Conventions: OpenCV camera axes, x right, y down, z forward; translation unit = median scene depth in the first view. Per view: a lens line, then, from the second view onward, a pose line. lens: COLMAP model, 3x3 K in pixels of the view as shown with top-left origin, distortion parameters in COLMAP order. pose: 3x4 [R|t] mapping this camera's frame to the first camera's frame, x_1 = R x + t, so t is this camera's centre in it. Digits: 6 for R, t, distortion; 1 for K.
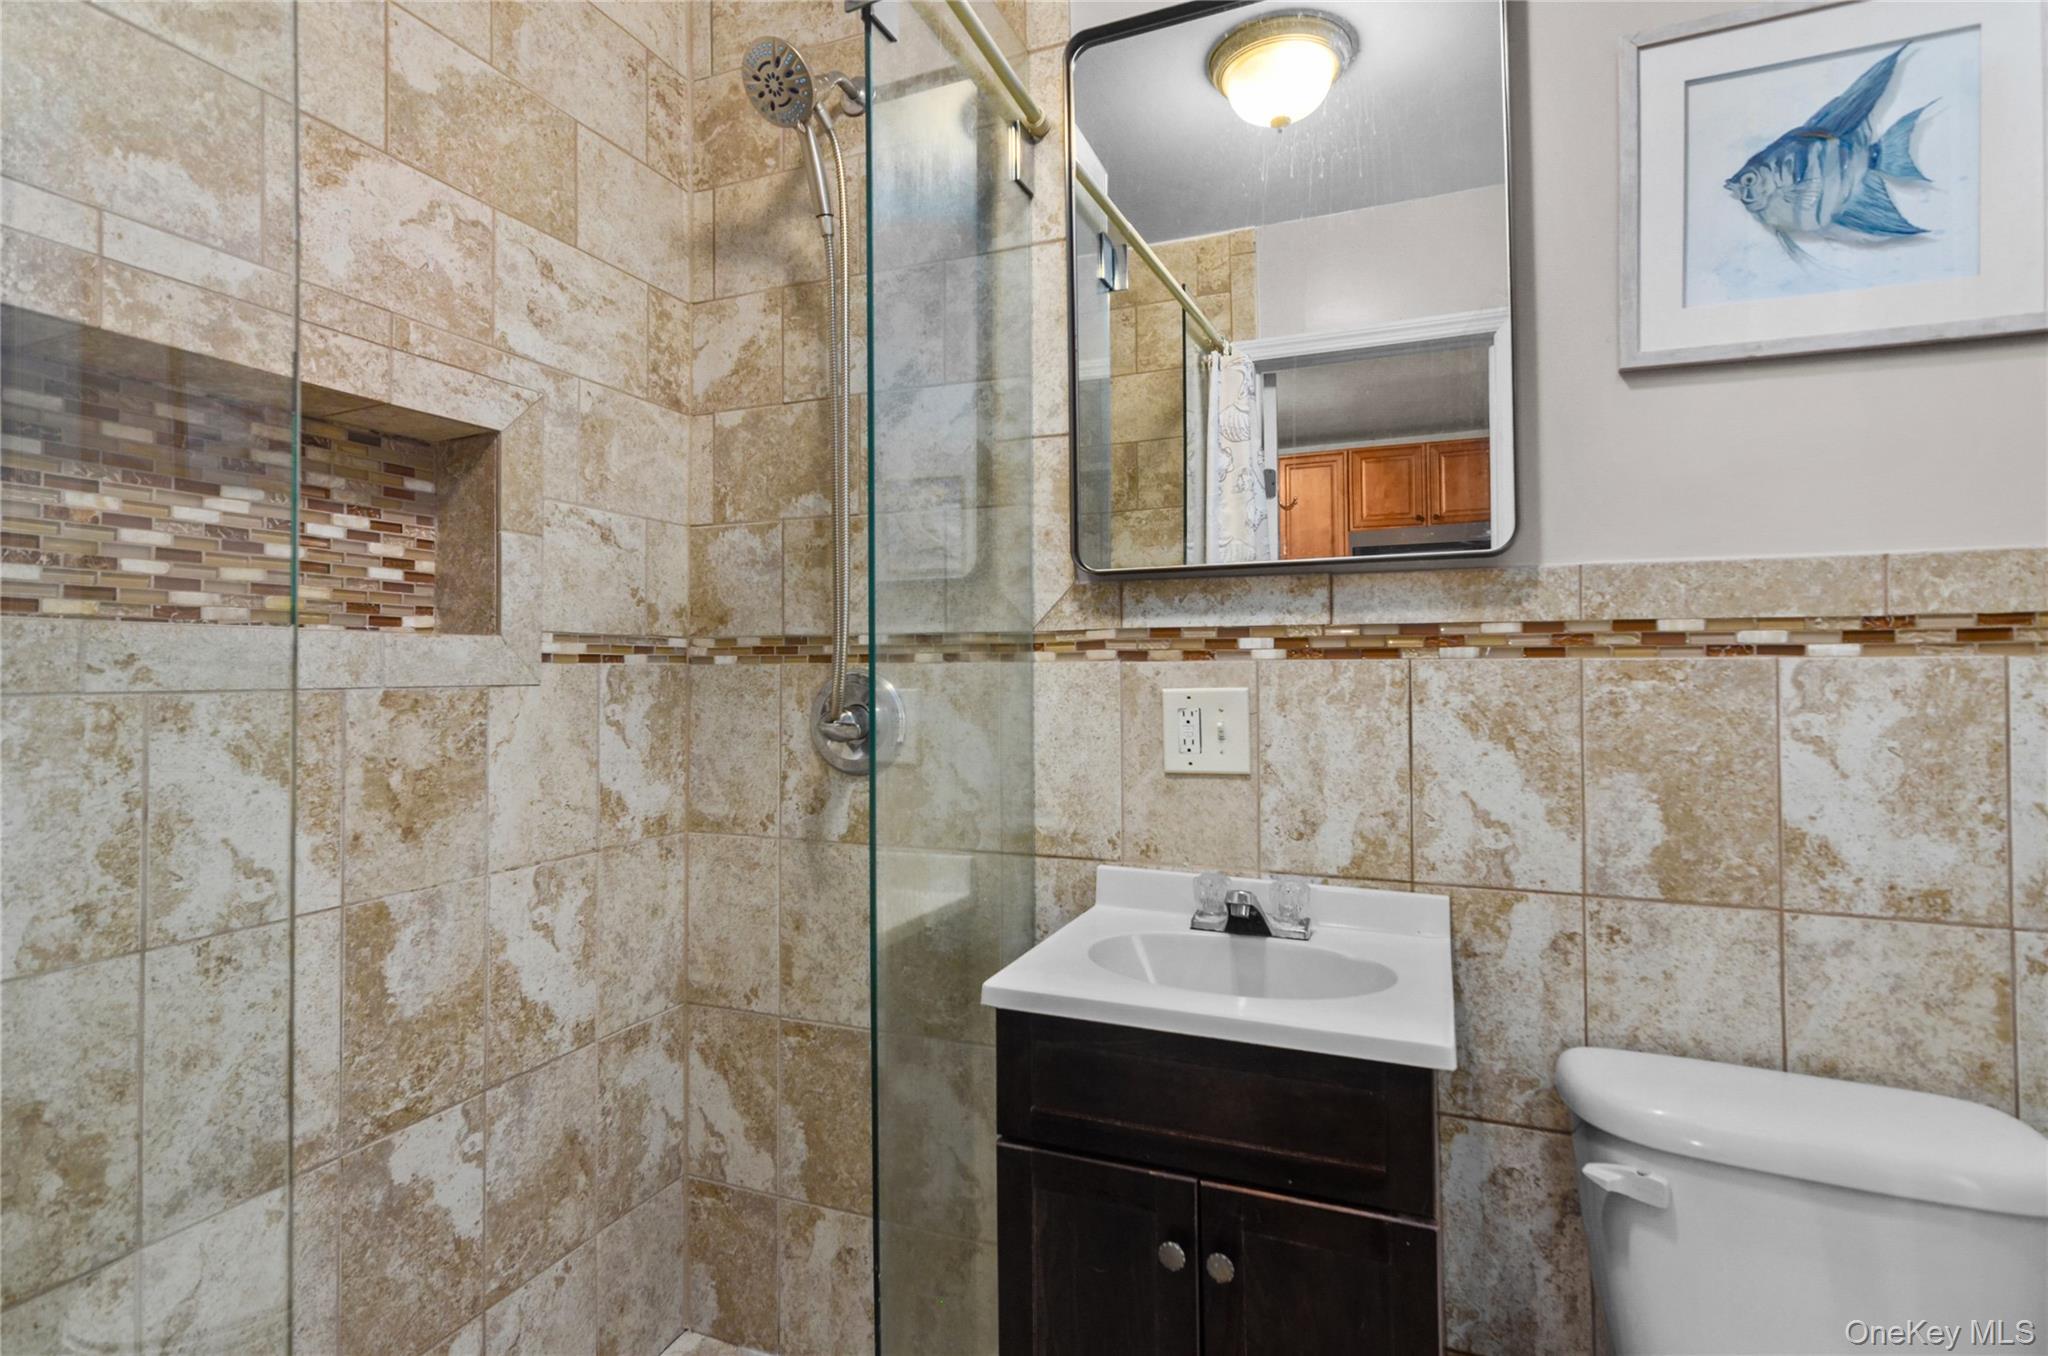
lens RADIAL K [[992.4, 0, 1028.5], [0, 992.4, 671.8], [0, 0, 1]] dist [0.013800, 0.001975]
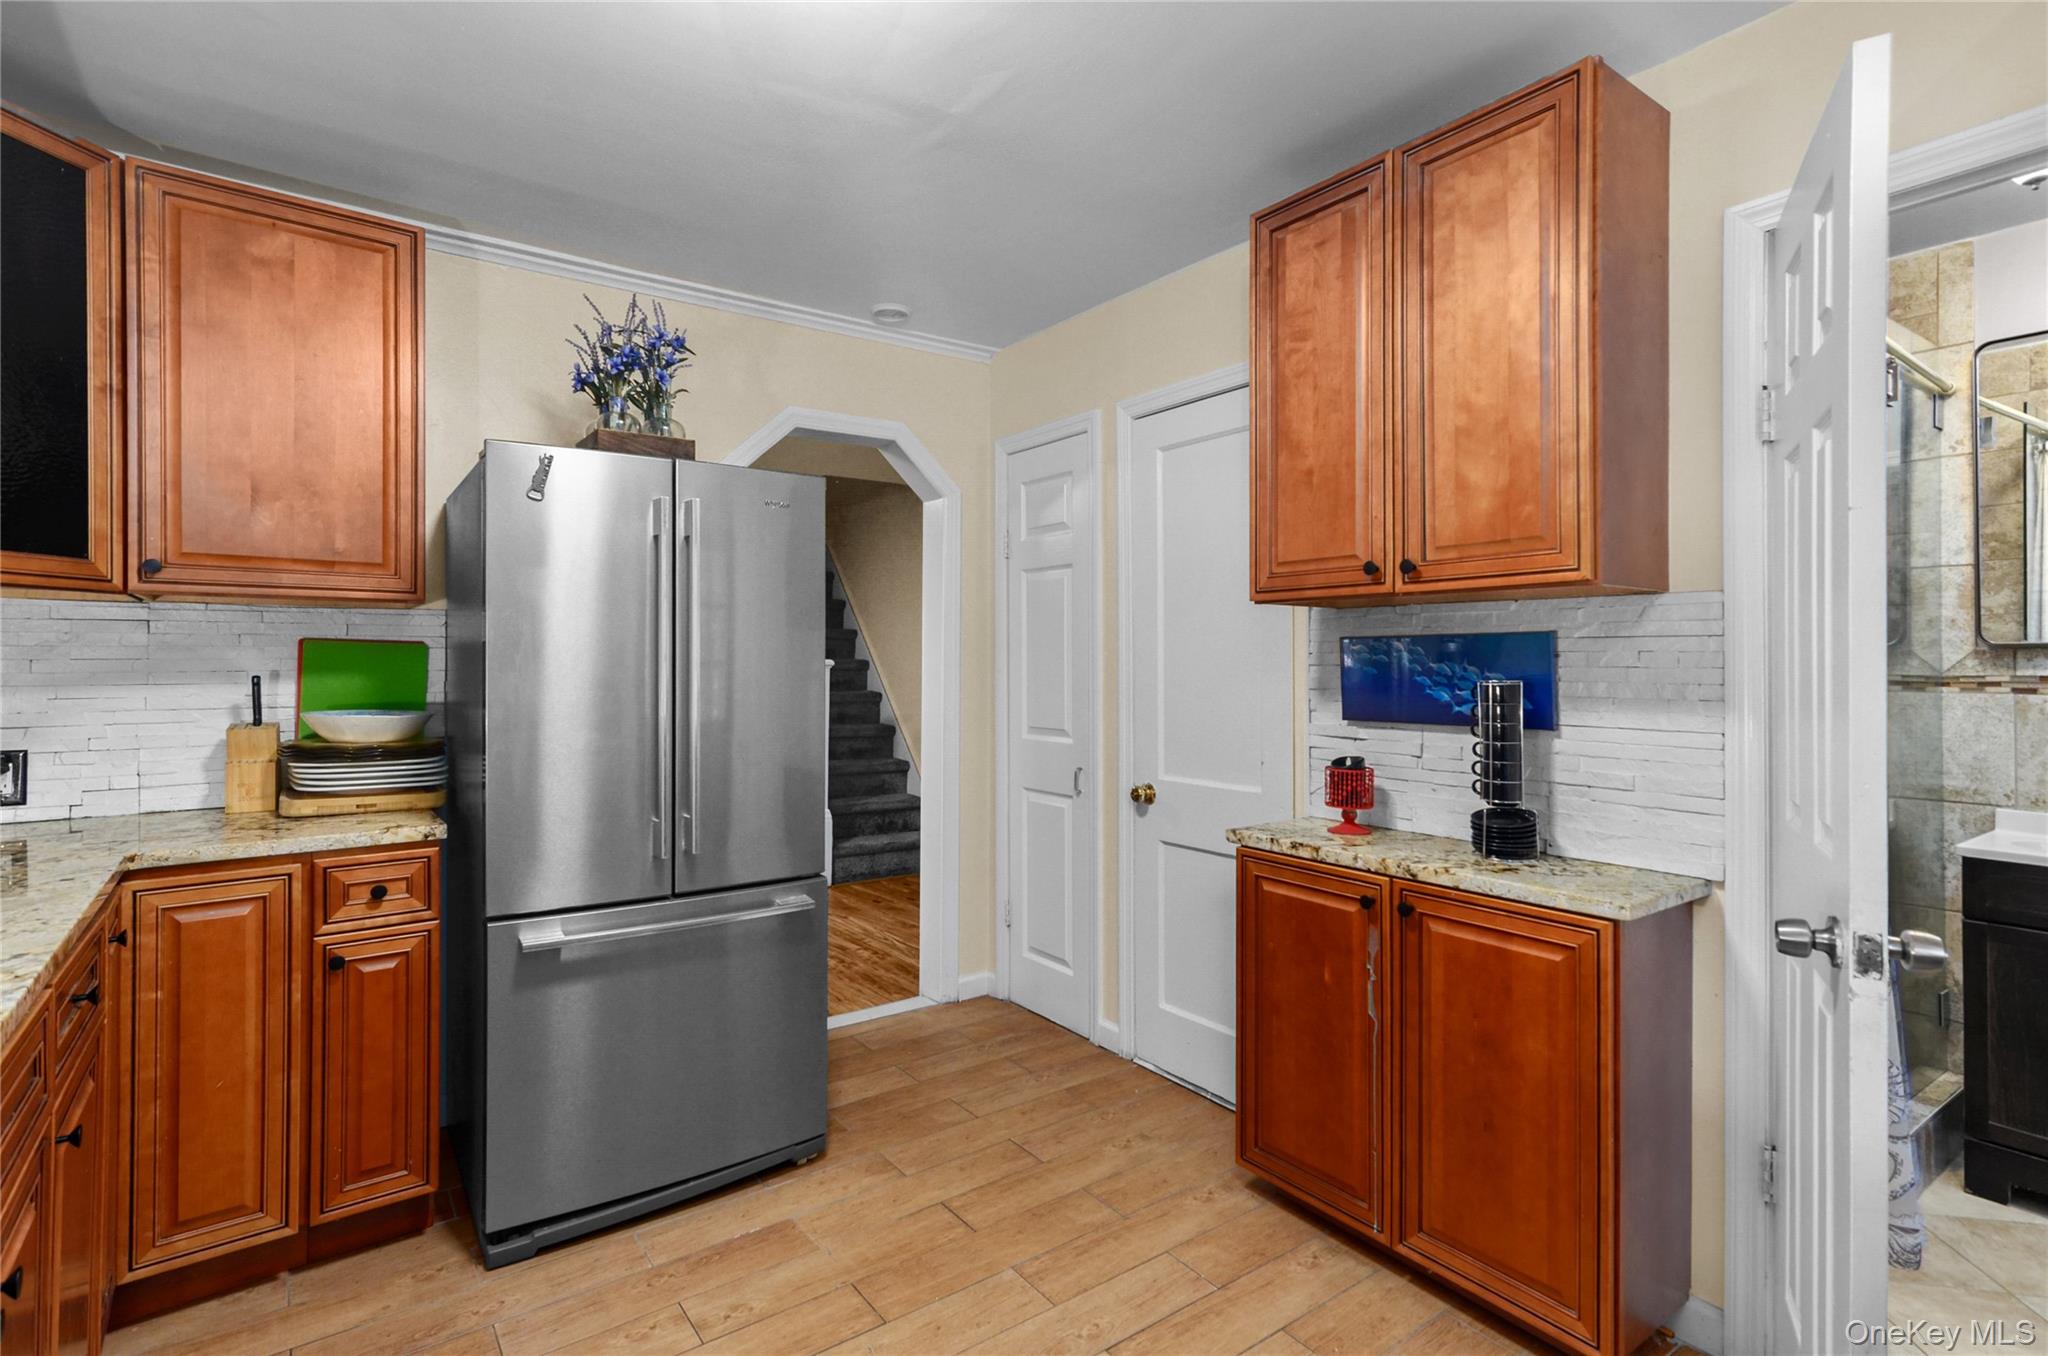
lens RADIAL K [[992.4, 0, 1033.5], [0, 992.4, 665.6], [0, 0, 1]] dist [0.013800, 0.001975]
pose [[0.854870, 0.005873, -0.518809, -0.457894], [-0.003210, 0.999977, 0.006029, -0.064921], [0.518832, -0.003489, 0.854869, -1.402422]]
